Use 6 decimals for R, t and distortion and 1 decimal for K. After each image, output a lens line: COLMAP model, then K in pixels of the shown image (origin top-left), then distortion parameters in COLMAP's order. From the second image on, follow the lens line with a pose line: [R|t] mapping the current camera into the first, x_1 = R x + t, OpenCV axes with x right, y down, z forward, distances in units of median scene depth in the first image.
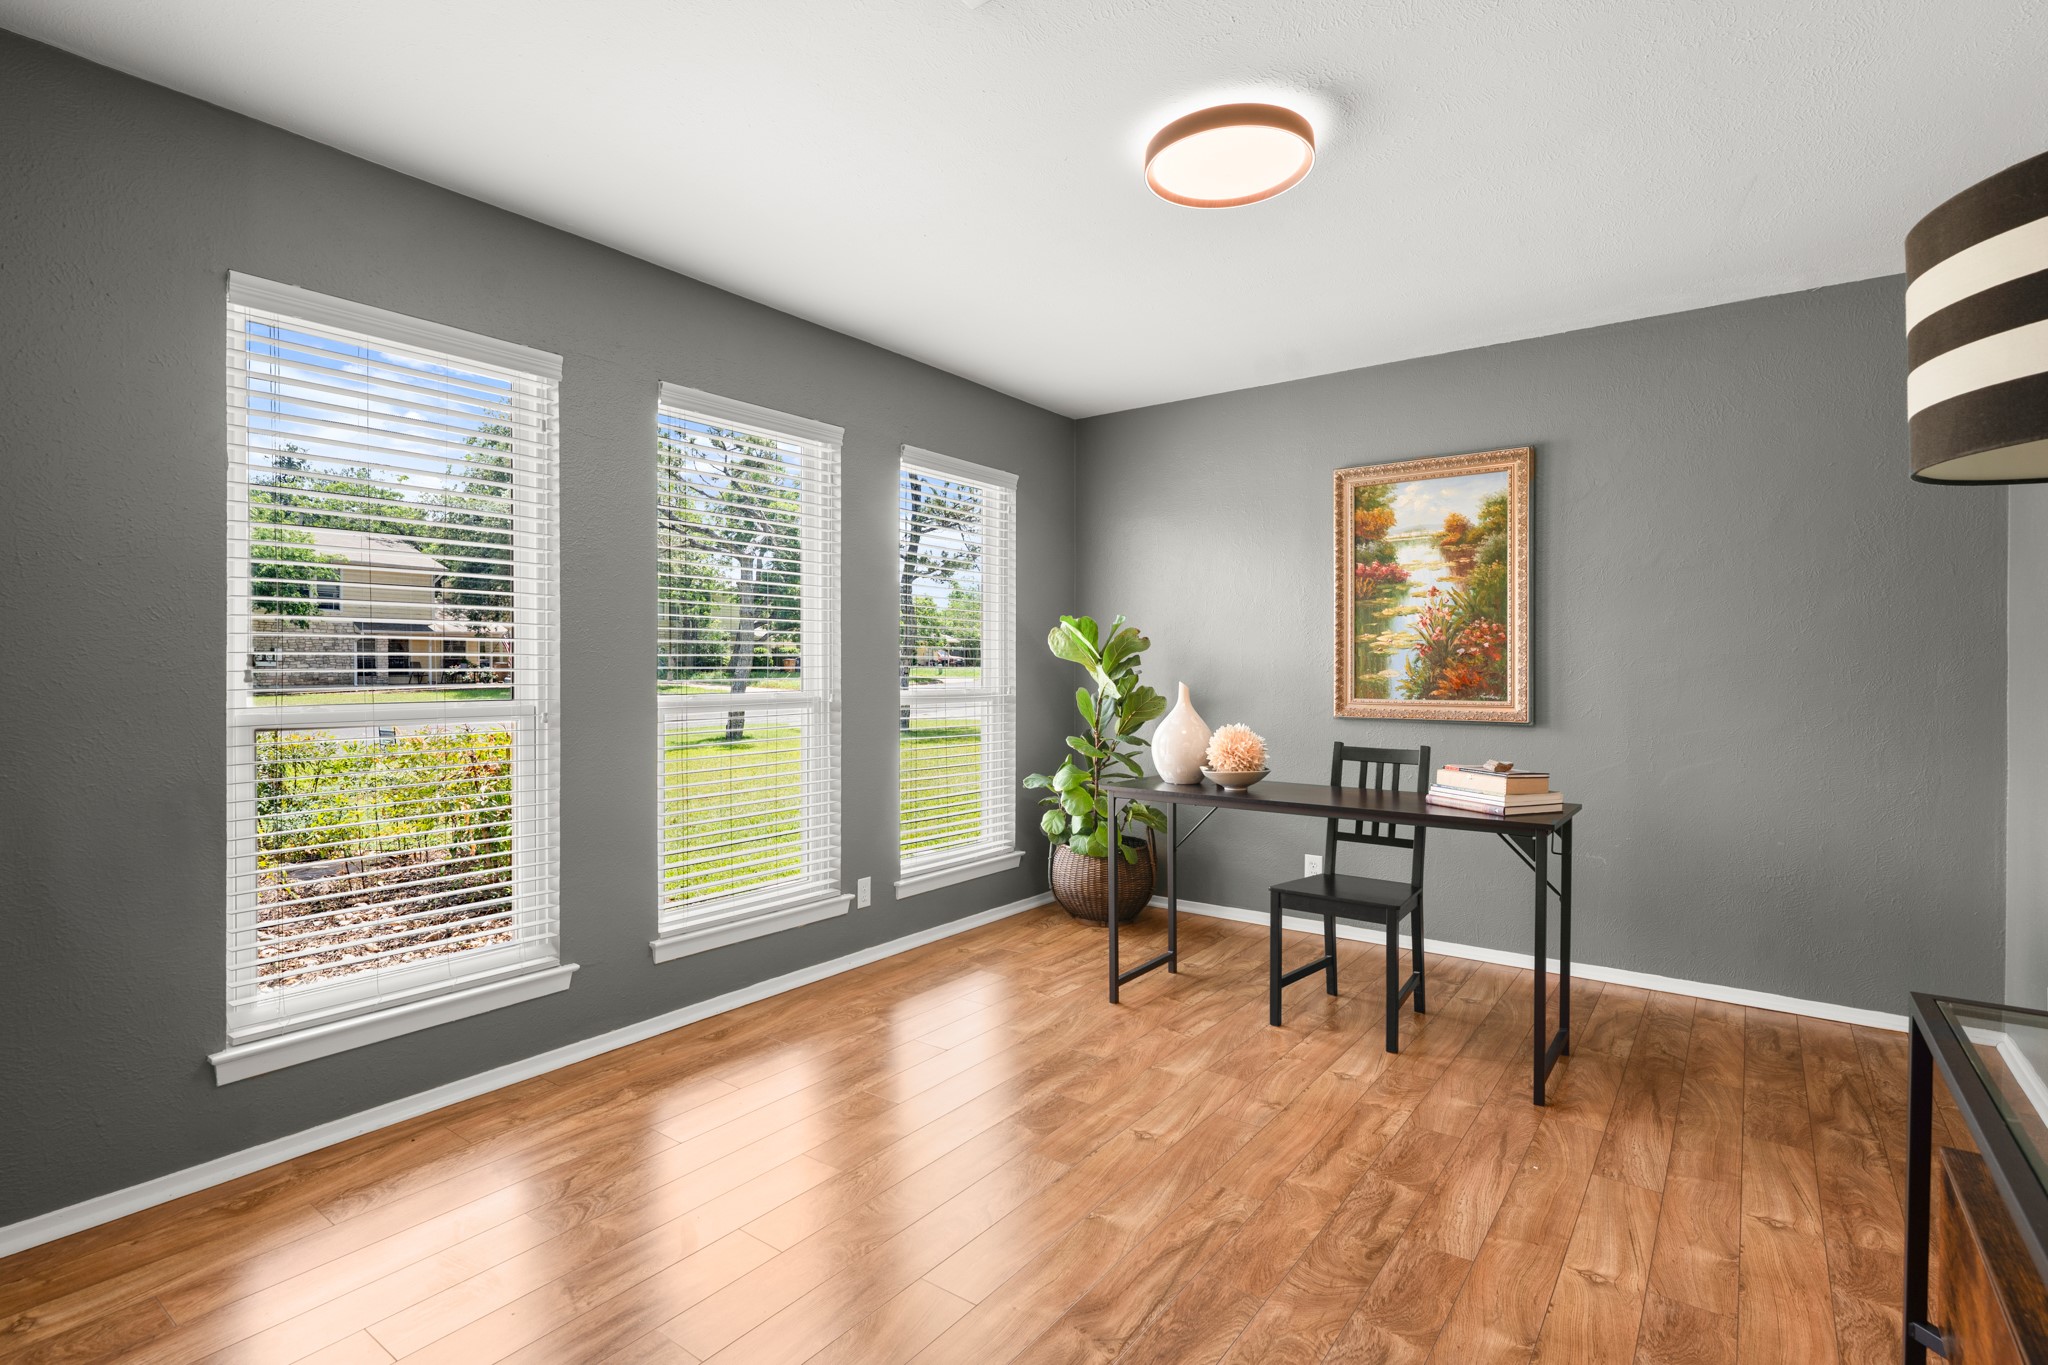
lens RADIAL K [[1036.1, 0, 1013.7], [0, 1036.1, 675.9], [0, 0, 1]] dist [0.000415, -0.001220]
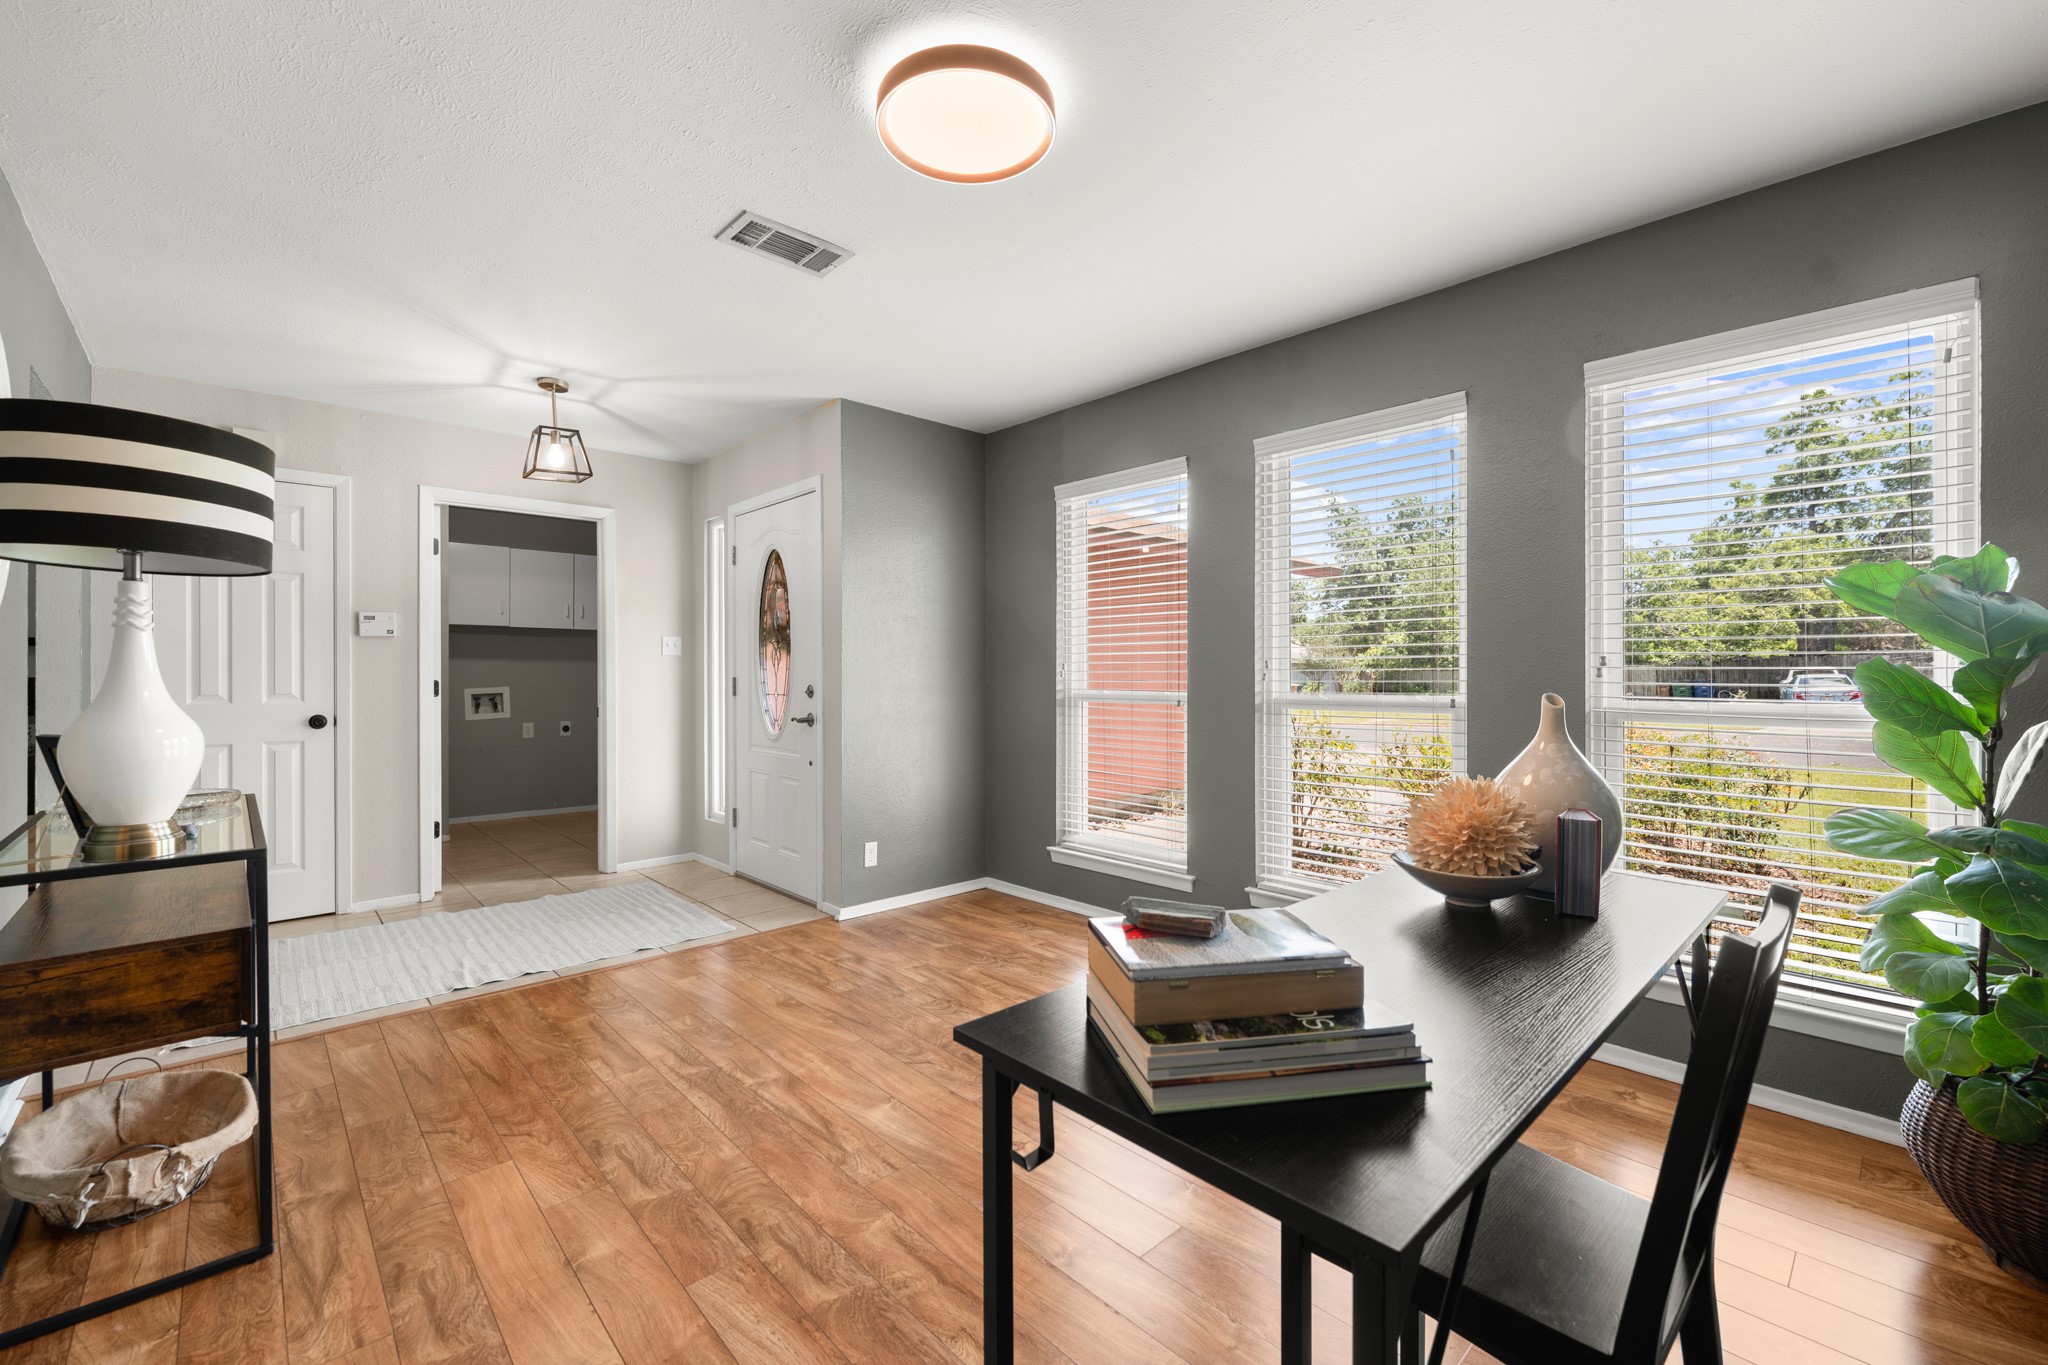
lens RADIAL K [[837.6, 0, 1011.8], [0, 837.6, 675.3], [0, 0, 1]] dist [-0.001531, 0.000020]
pose [[-0.201886, 0.006481, -0.979388, 1.082762], [-0.007481, 0.999939, 0.008159, -0.019884], [0.979380, 0.008974, -0.201825, 1.370405]]
